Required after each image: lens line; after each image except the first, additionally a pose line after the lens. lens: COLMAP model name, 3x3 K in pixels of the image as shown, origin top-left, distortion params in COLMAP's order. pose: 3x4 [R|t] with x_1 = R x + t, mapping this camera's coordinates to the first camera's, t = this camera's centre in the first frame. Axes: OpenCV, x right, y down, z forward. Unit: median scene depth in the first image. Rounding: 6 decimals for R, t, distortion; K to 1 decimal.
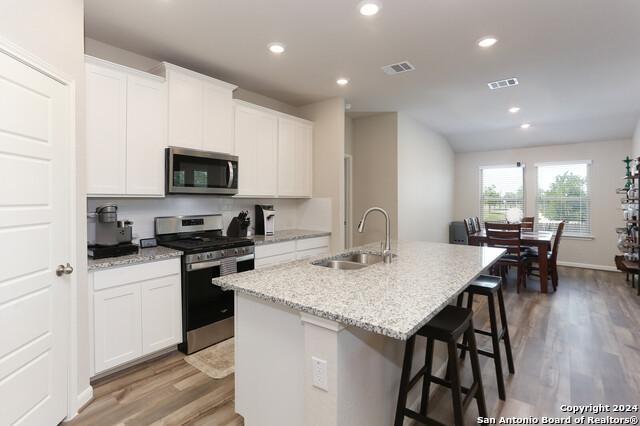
lens RADIAL K [[319.3, 0, 328.2], [0, 319.3, 212.1], [0, 0, 1]] dist [-0.002494, -0.000124]
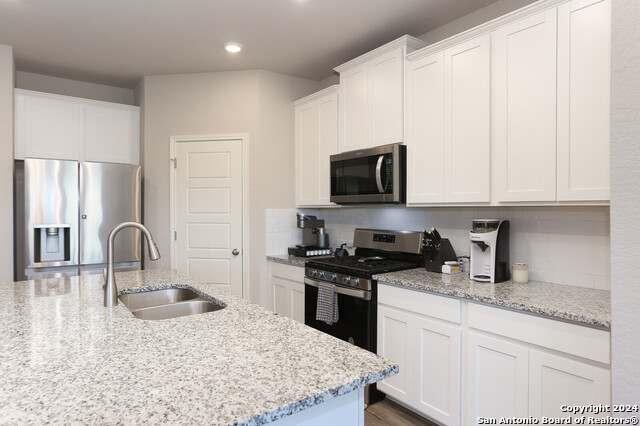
lens RADIAL K [[392.8, 0, 320.0], [0, 392.8, 213.0], [0, 0, 1]] dist [-0.002387, -0.000182]
pose [[-0.286939, 0.008491, -0.957911, 0.608203], [-0.038083, 0.999069, 0.020263, -0.048757], [0.957192, 0.042295, -0.286348, 1.220773]]
